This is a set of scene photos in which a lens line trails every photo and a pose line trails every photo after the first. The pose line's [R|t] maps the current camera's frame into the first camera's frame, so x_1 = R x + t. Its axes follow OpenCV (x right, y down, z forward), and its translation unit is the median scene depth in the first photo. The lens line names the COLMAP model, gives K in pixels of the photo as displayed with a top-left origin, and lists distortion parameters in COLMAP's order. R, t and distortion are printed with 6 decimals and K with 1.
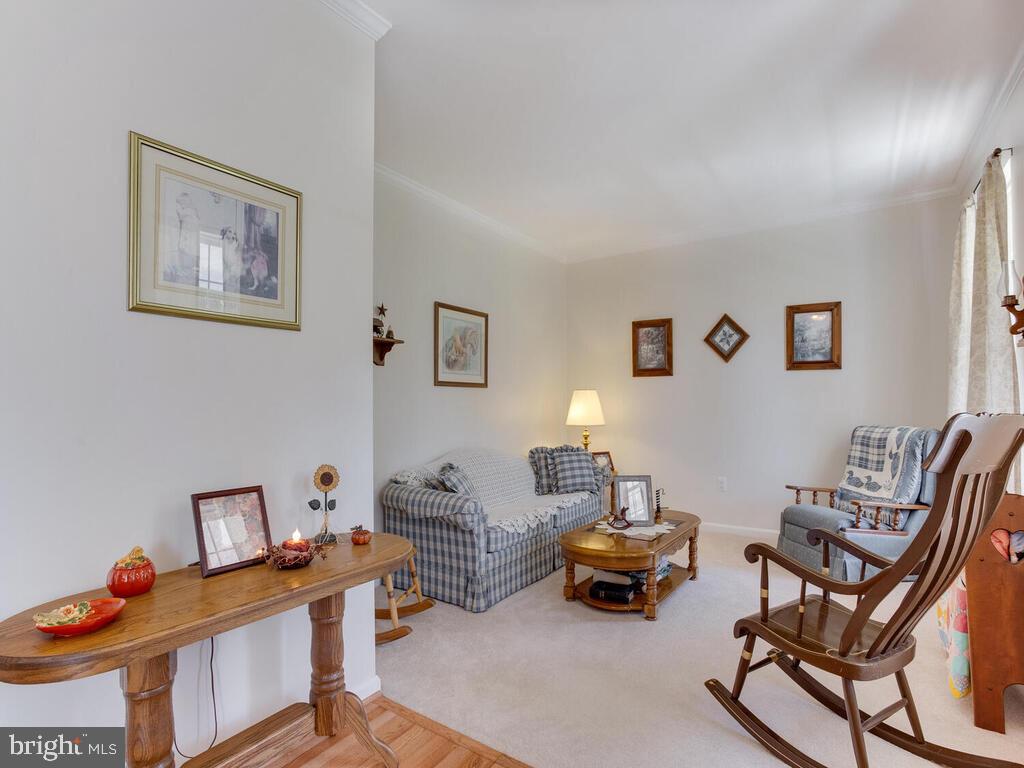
lens RADIAL K [[511.4, 0, 512.5], [0, 511.4, 399.0], [0, 0, 1]] dist [-0.038024, 0.031166]
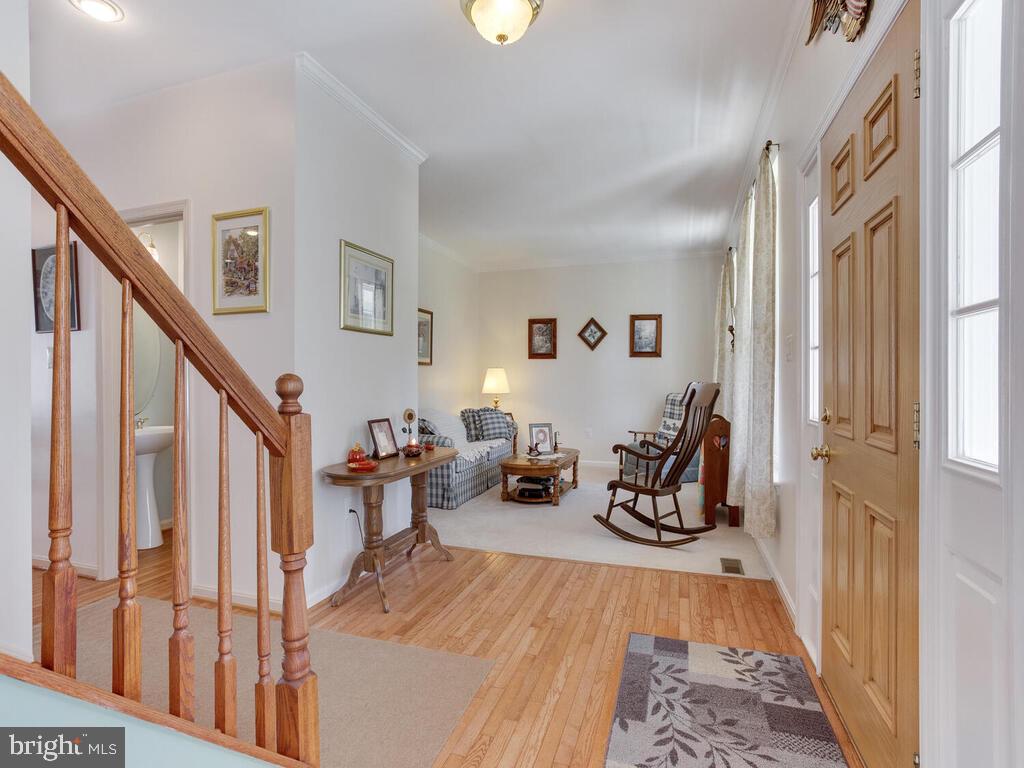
lens RADIAL K [[511.2, 0, 512.0], [0, 511.2, 384.0], [0, 0, 1]] dist [0.002043, 0.000771]
pose [[0.962083, 0.005514, 0.272702, -0.253902], [-0.011089, 0.999760, 0.018903, -0.000928], [-0.272532, -0.021211, 0.961913, -0.446571]]
